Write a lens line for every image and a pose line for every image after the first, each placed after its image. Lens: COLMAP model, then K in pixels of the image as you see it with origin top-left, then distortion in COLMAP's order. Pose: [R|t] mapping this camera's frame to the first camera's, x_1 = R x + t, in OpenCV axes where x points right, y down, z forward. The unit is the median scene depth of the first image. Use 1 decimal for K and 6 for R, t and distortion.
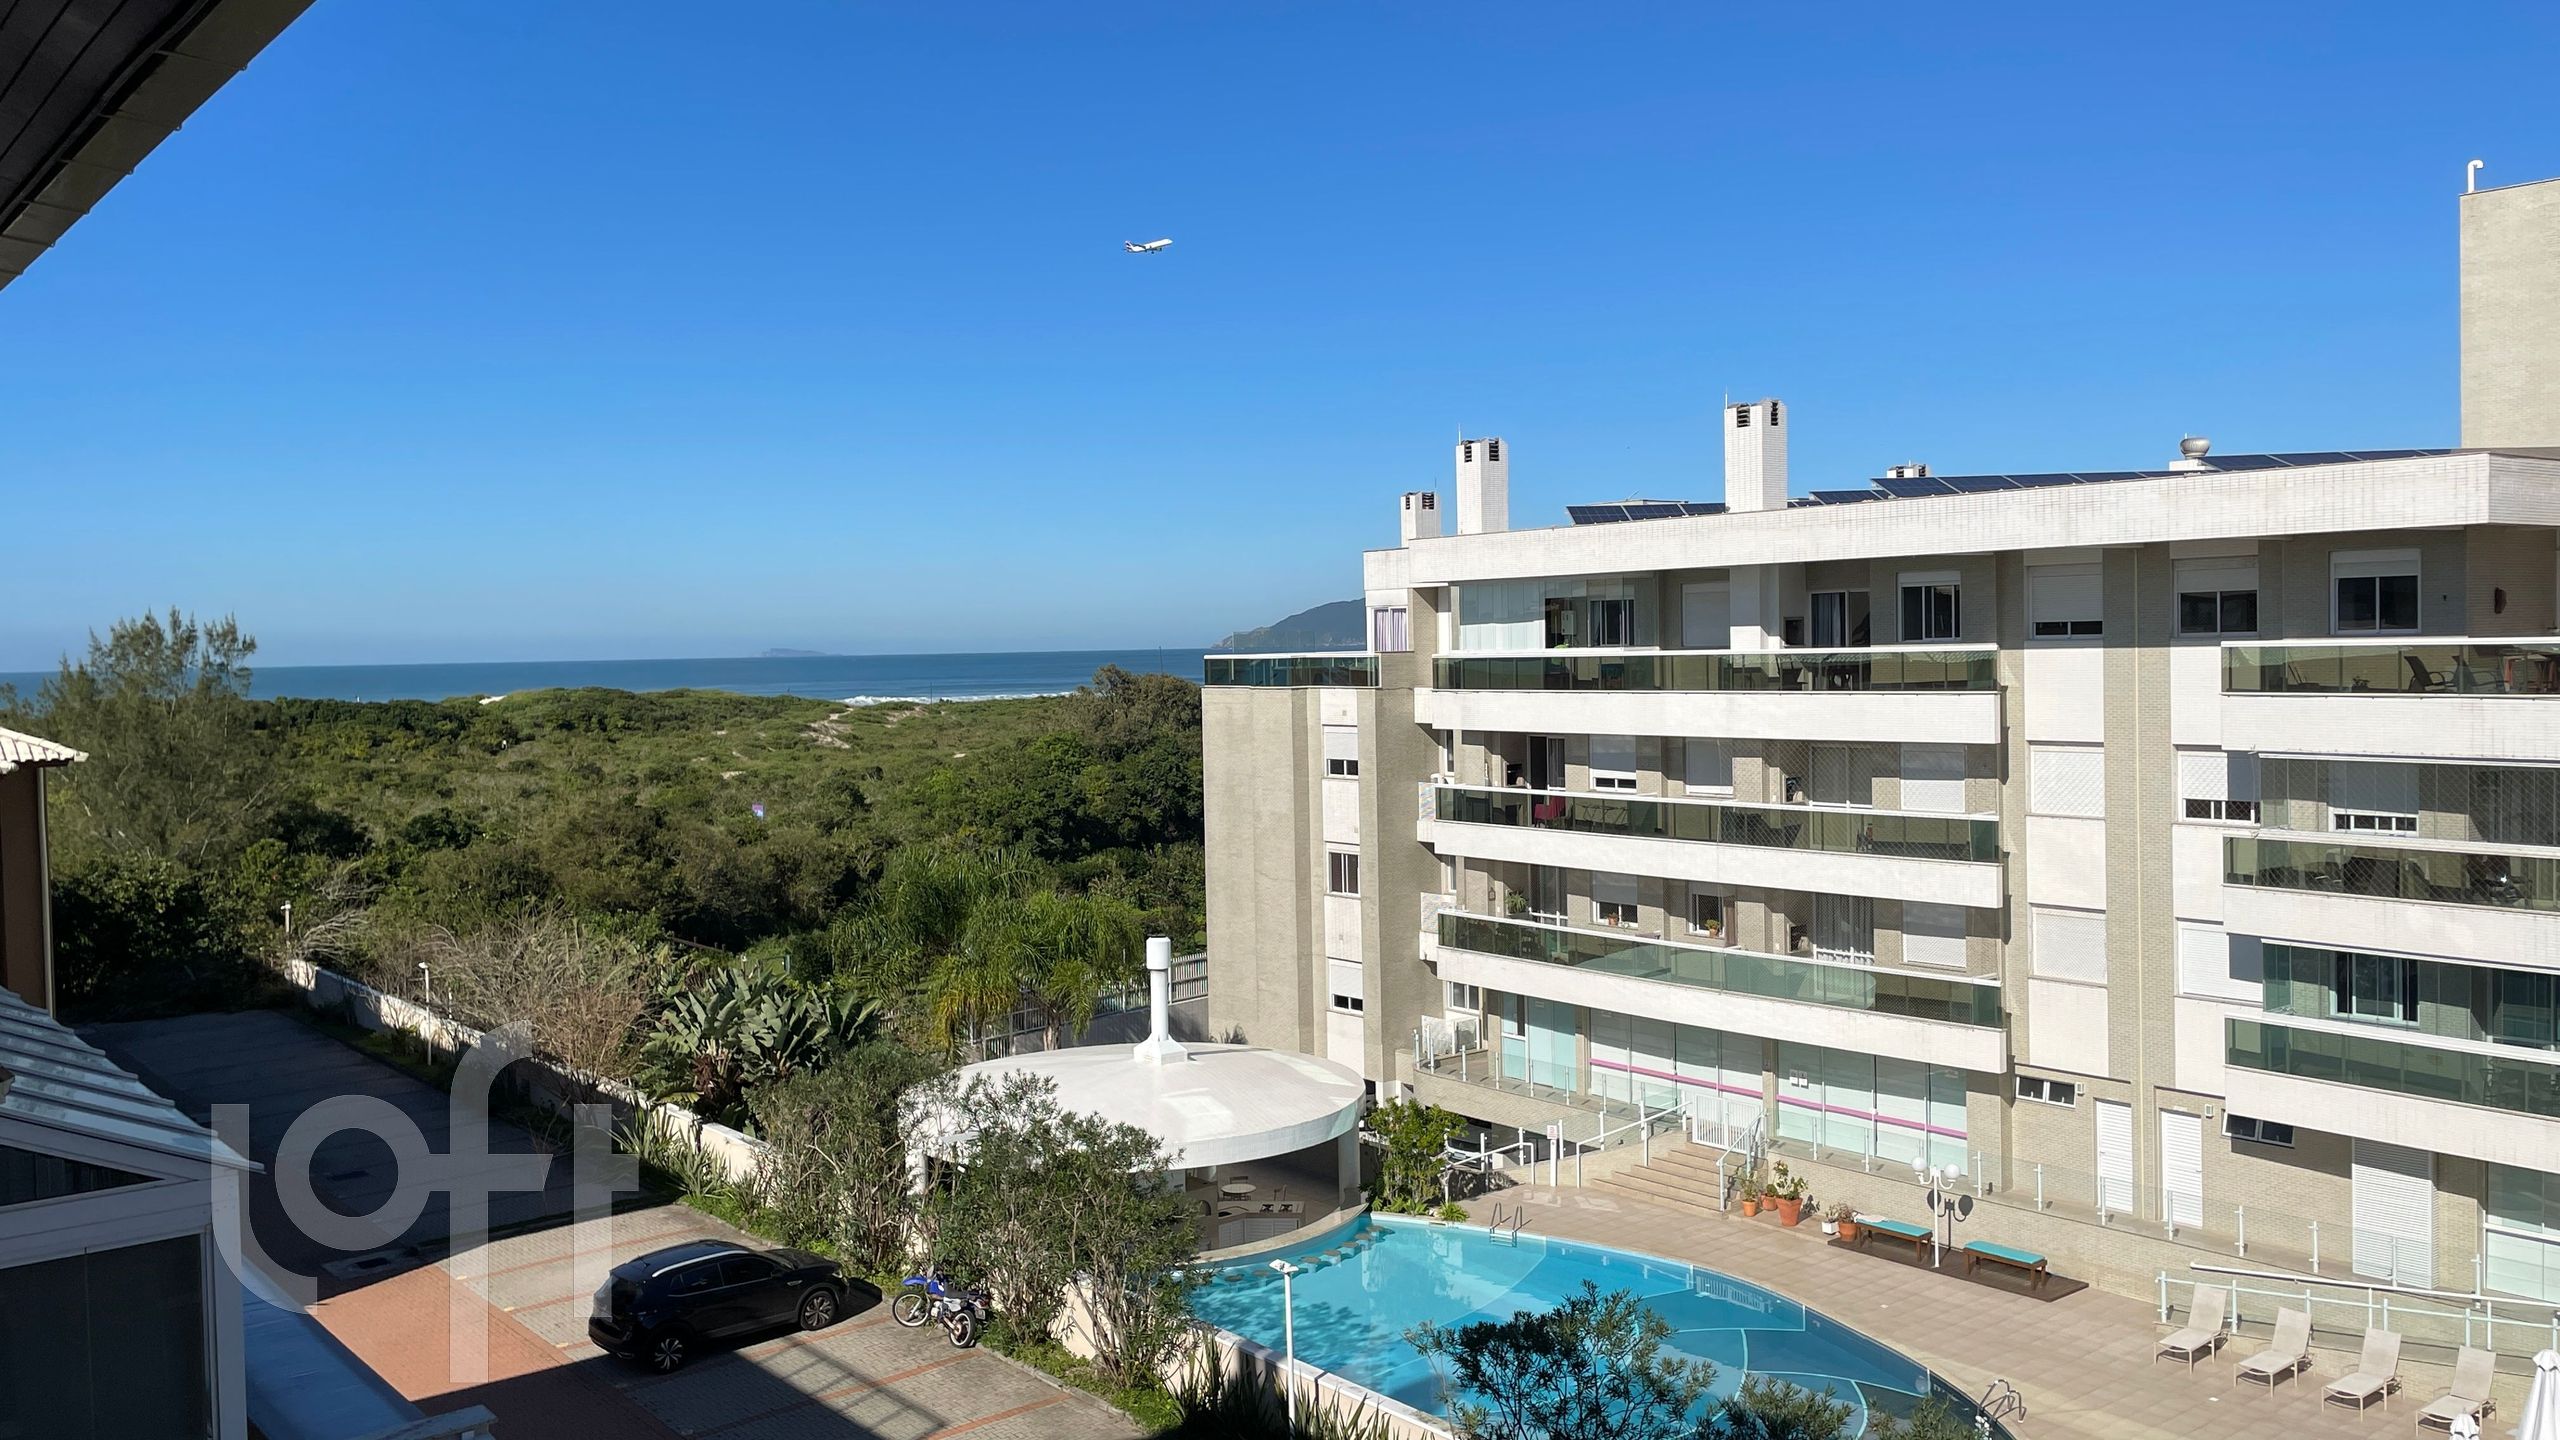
lens RADIAL K [[2016.9, 0, 1307.8], [0, 2016.9, 686.9], [0, 0, 1]] dist [0.065928, -0.090052]
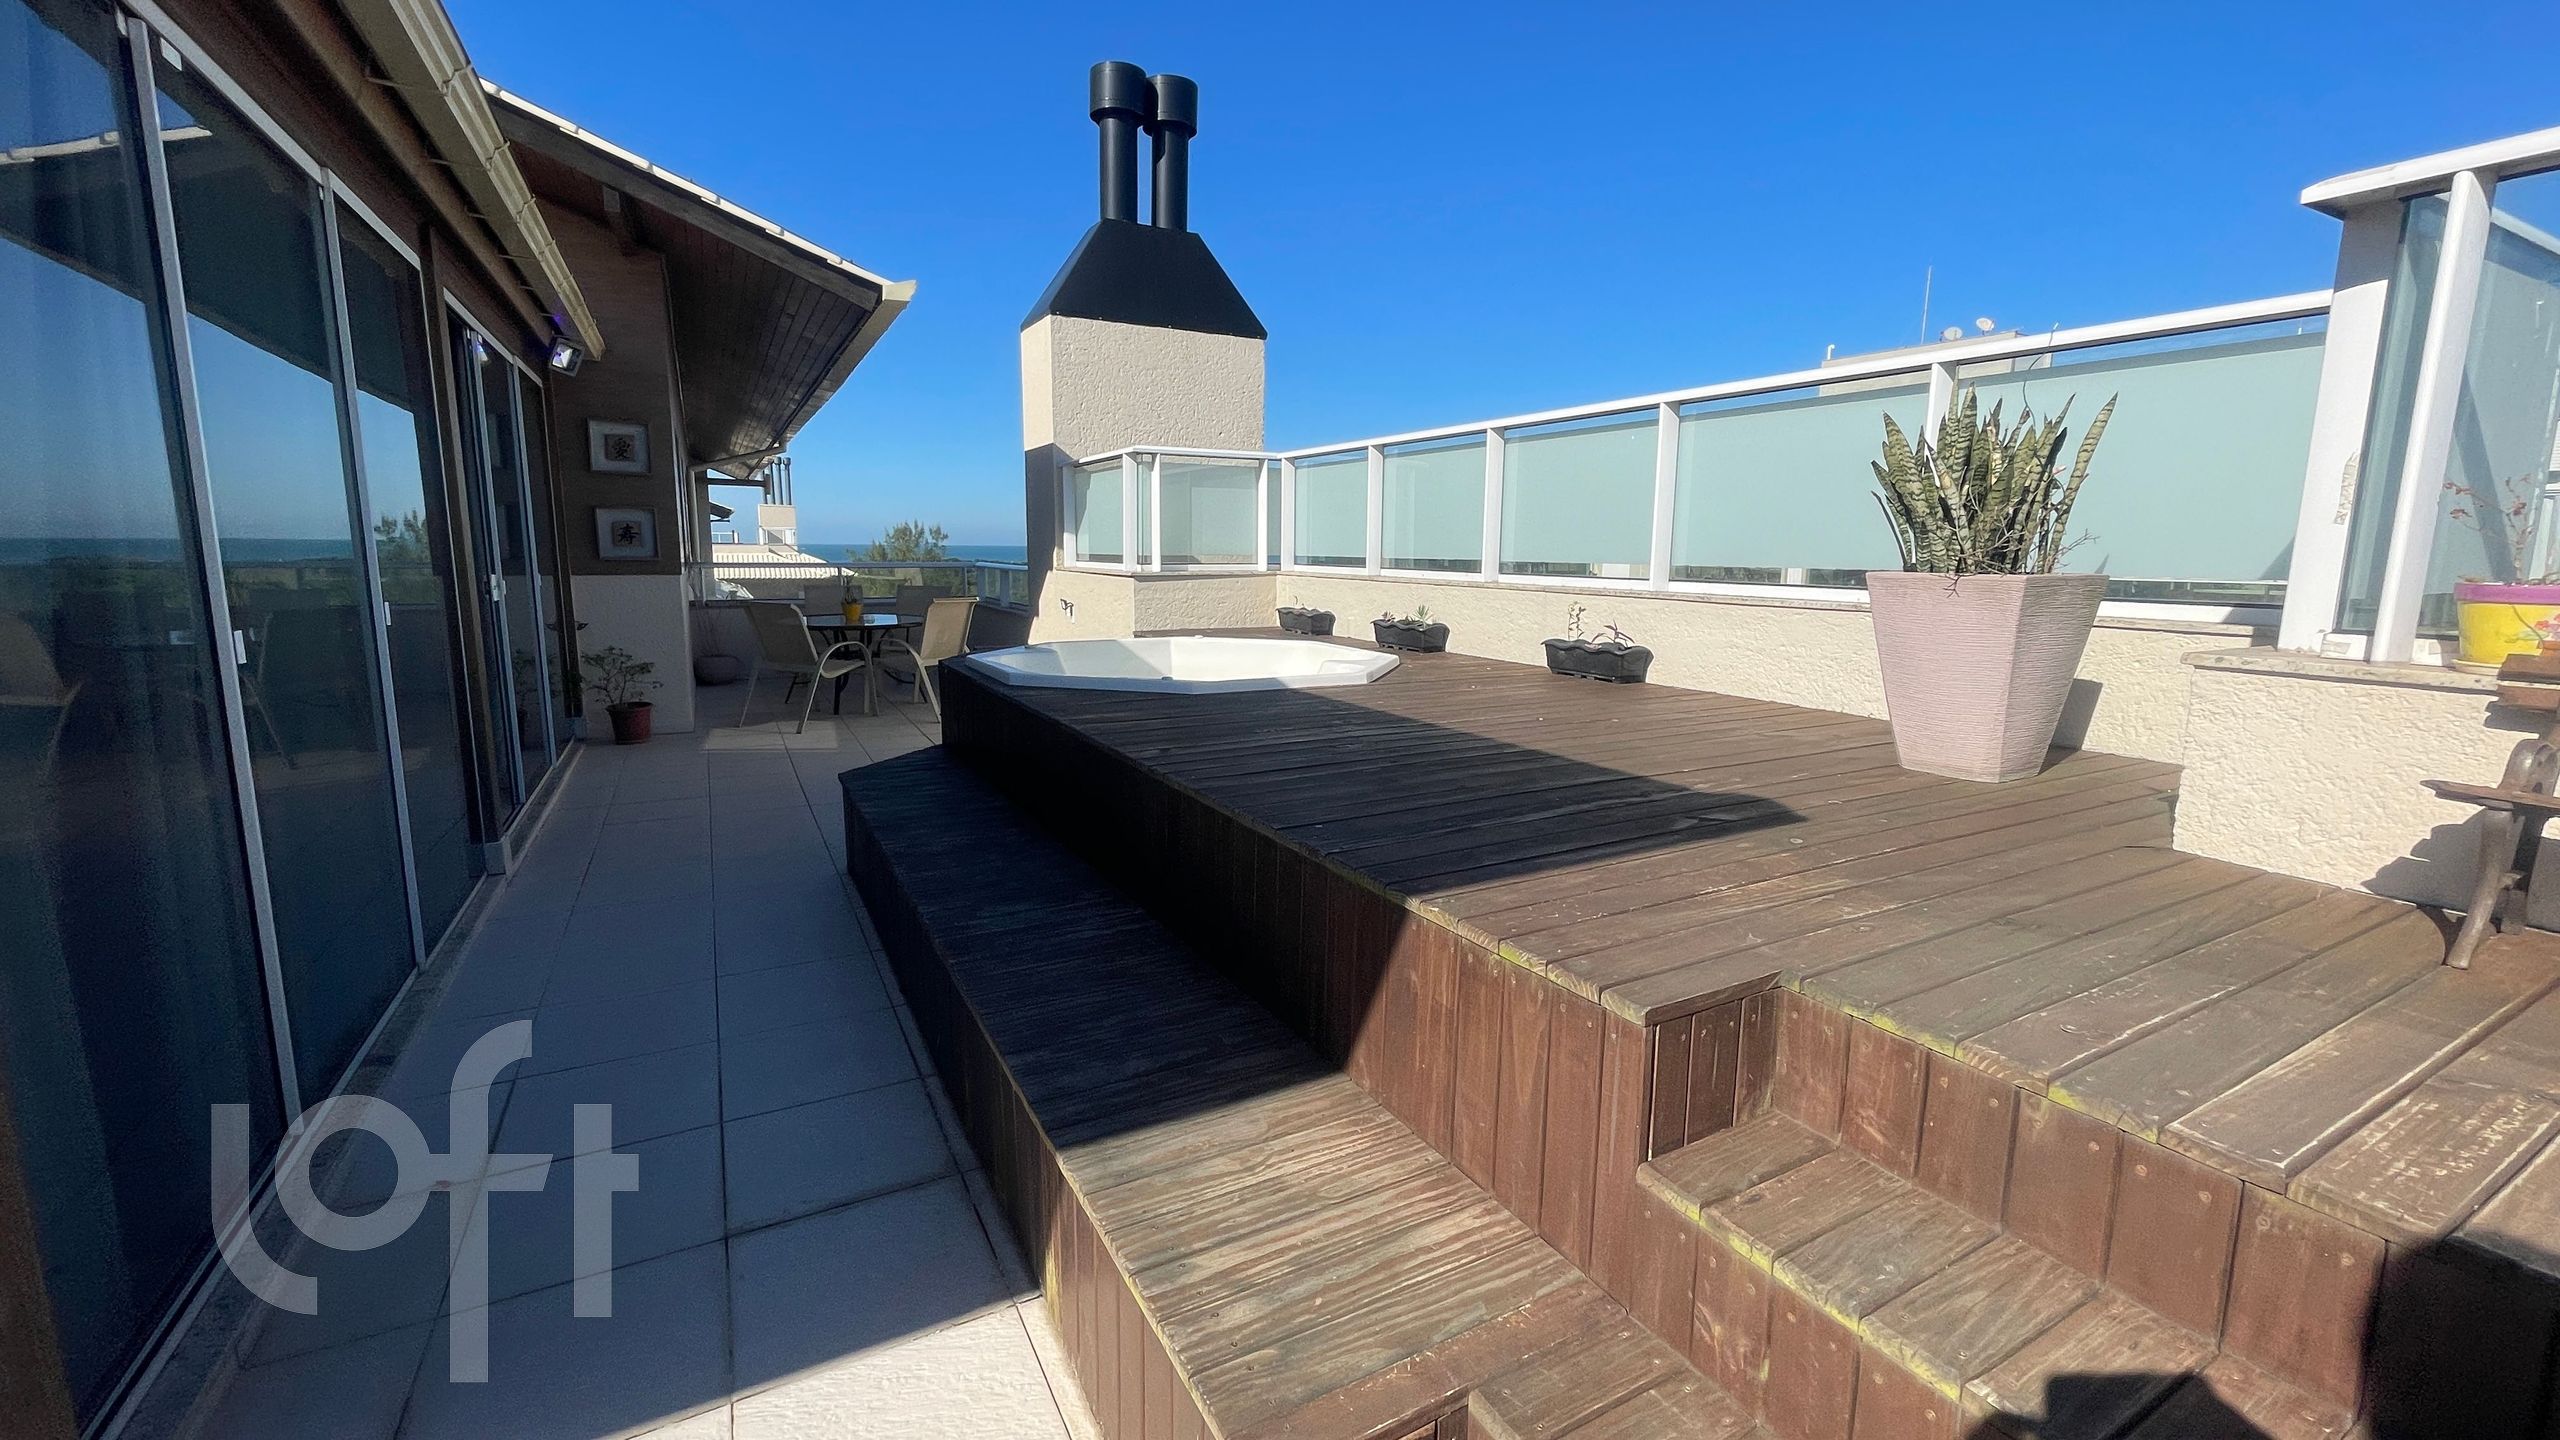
lens RADIAL K [[1031.8, 0, 1283.3], [0, 1031.8, 714.6], [0, 0, 1]] dist [-0.003677, -0.000406]
pose [[0.980874, 0.060093, -0.185138, 0.173366], [-0.033677, 0.989199, 0.142659, 0.000961], [0.191711, -0.133696, 0.972303, -0.200090]]
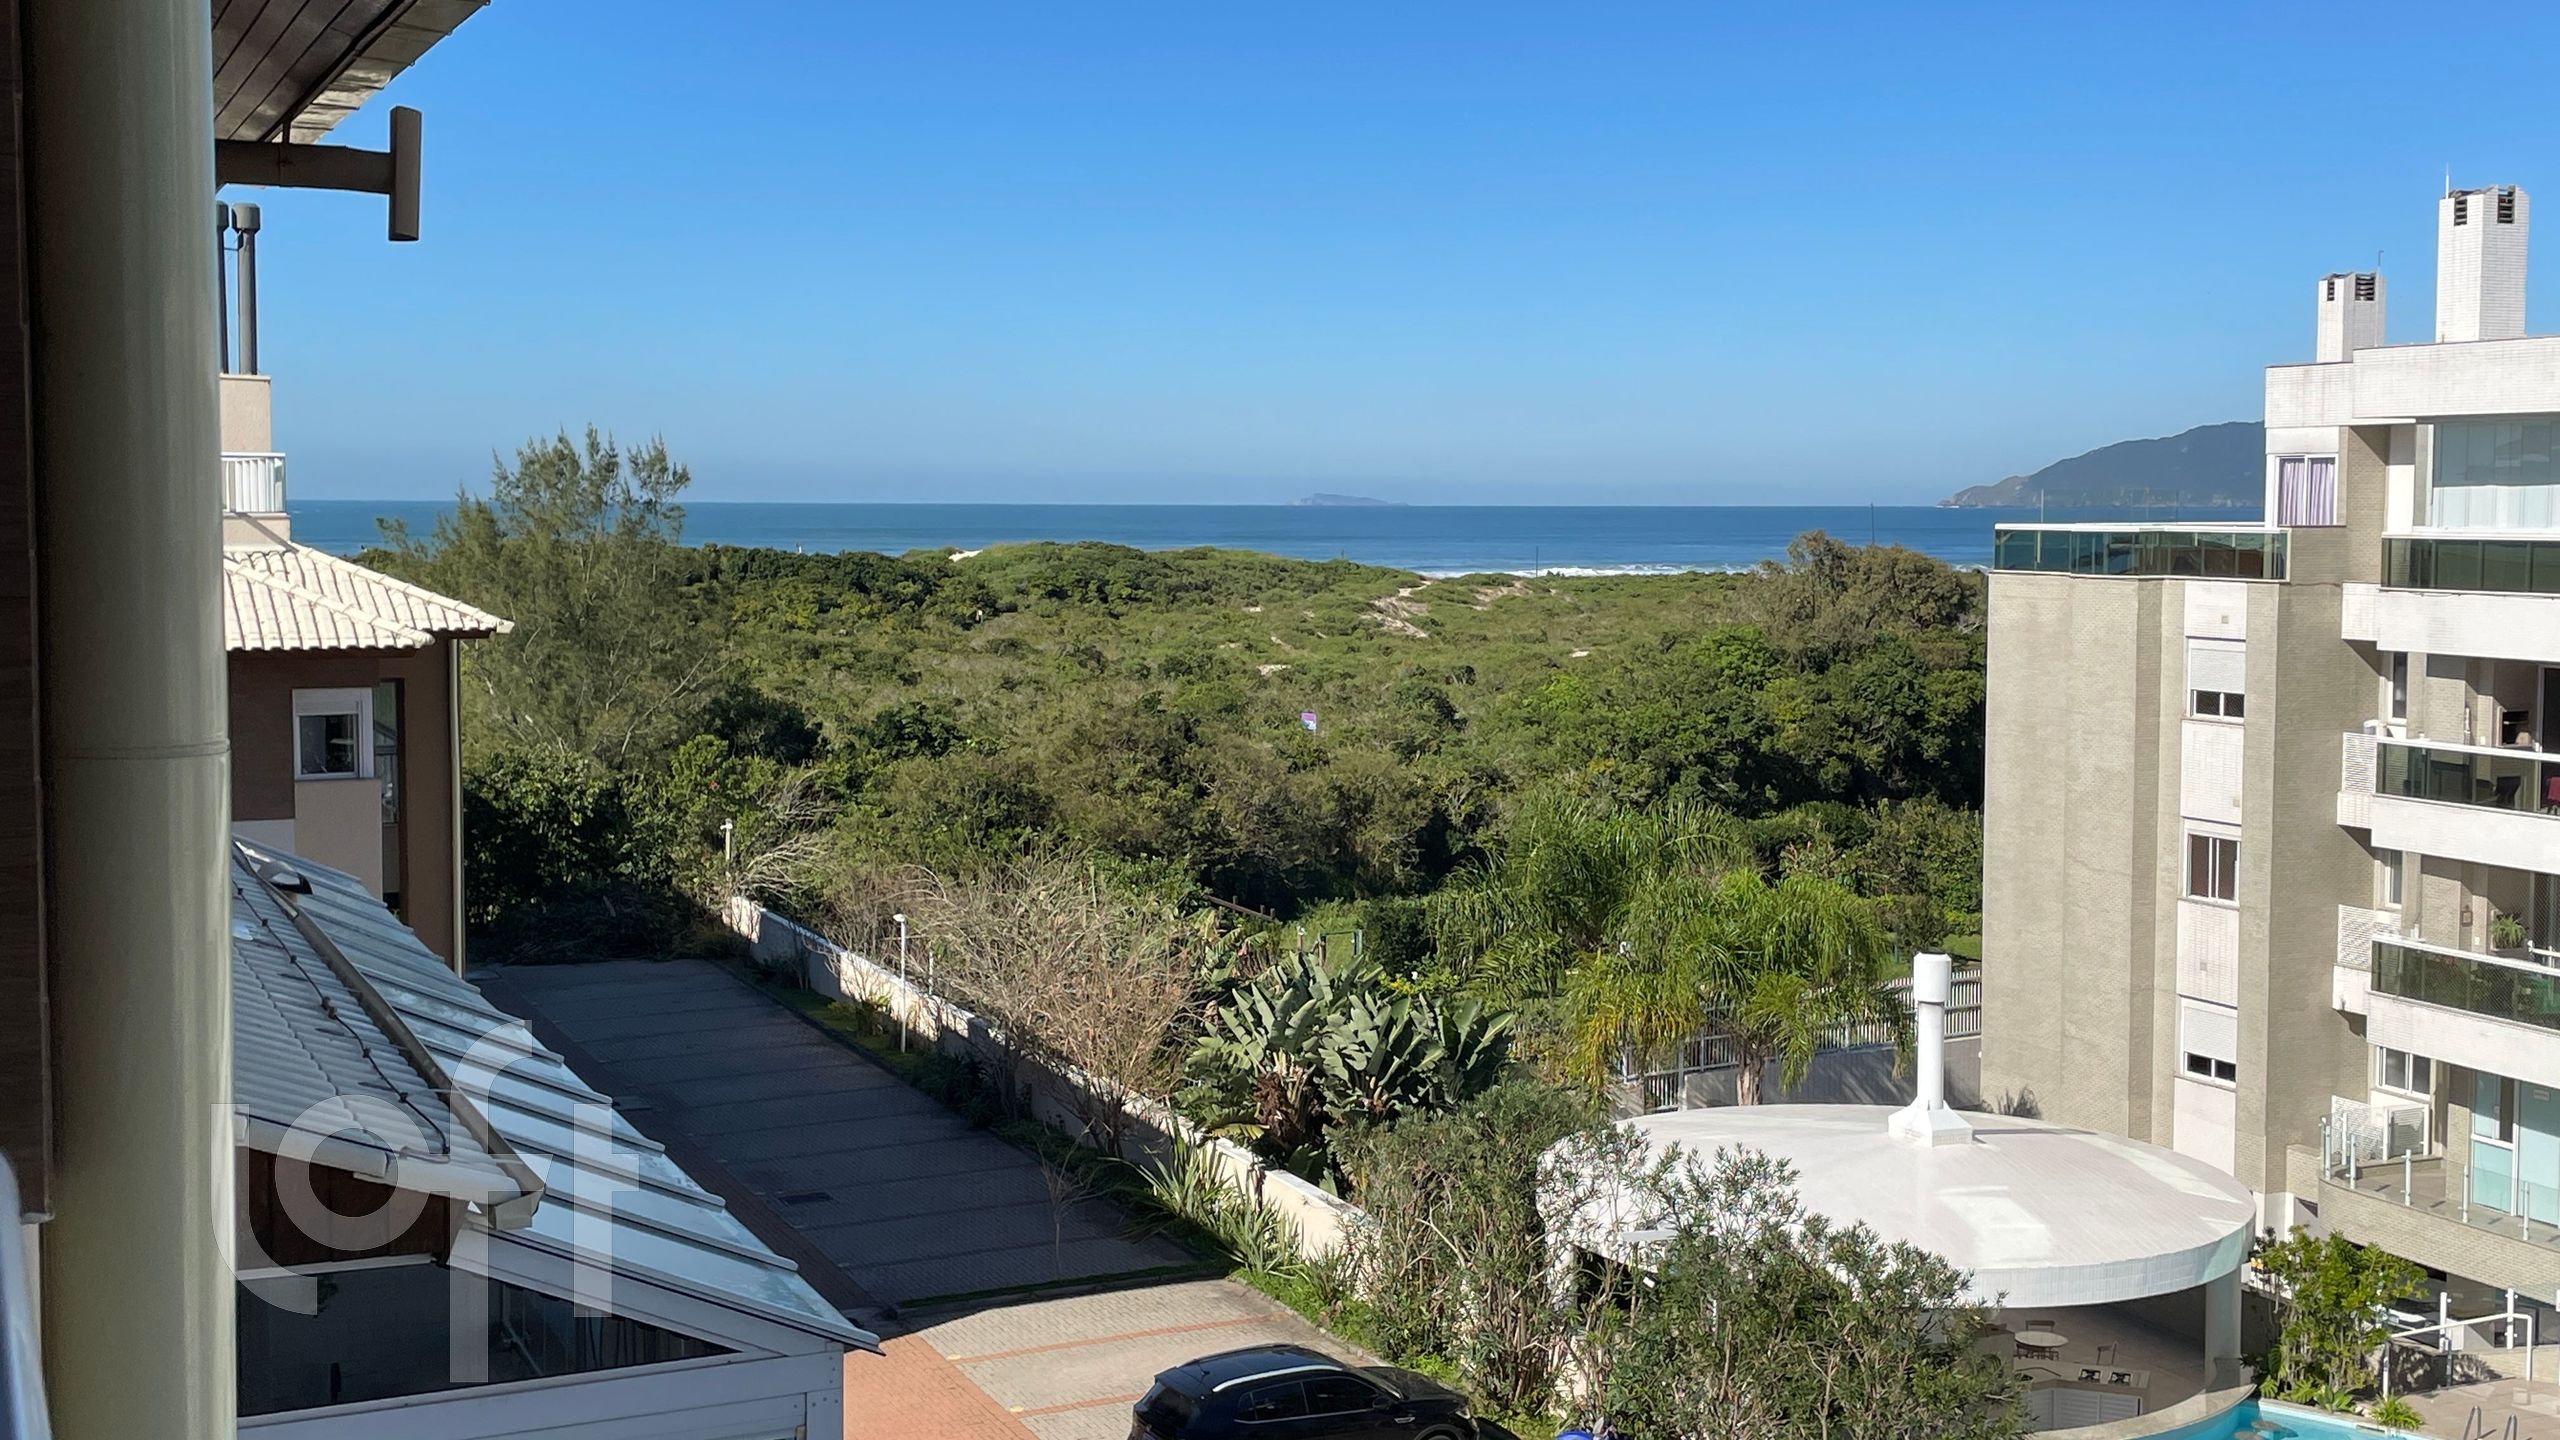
lens RADIAL K [[2888.6, 0, 1303.2], [0, 2888.6, 683.4], [0, 0, 1]] dist [0.063265, 0.000000]
pose [[0.965469, 0.039895, -0.257446, -0.027834], [-0.028647, 0.998470, 0.047297, -0.002412], [0.258939, -0.038288, 0.965135, 0.030740]]
